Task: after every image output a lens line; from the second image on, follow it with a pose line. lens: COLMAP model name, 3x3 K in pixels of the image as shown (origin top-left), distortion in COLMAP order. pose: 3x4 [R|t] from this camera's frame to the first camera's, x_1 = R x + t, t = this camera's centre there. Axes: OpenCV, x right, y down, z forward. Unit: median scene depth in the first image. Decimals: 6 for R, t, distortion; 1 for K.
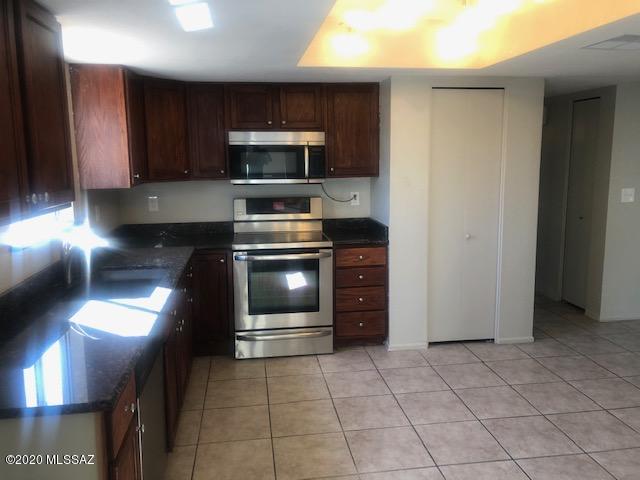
lens RADIAL K [[530.4, 0, 318.5], [0, 530.4, 236.2], [0, 0, 1]] dist [0.066060, -0.077719]
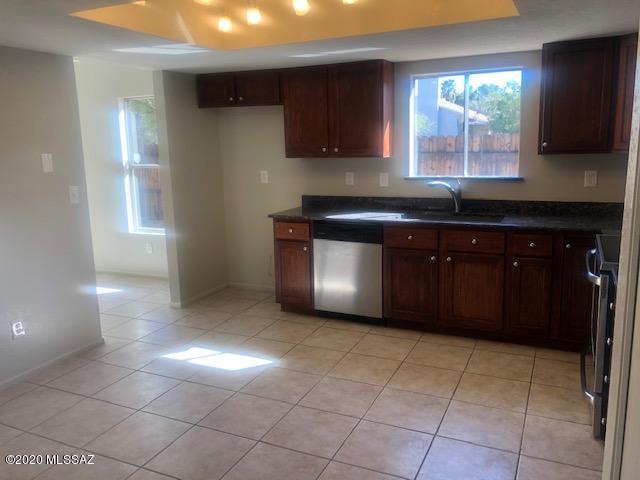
lens RADIAL K [[523.6, 0, 319.9], [0, 523.6, 238.4], [0, 0, 1]] dist [0.080583, -0.105949]
pose [[-0.554532, 0.179509, -0.812570, 0.701476], [-0.093169, 0.956924, 0.274982, -0.154368], [0.826930, 0.228193, -0.513921, 1.029074]]
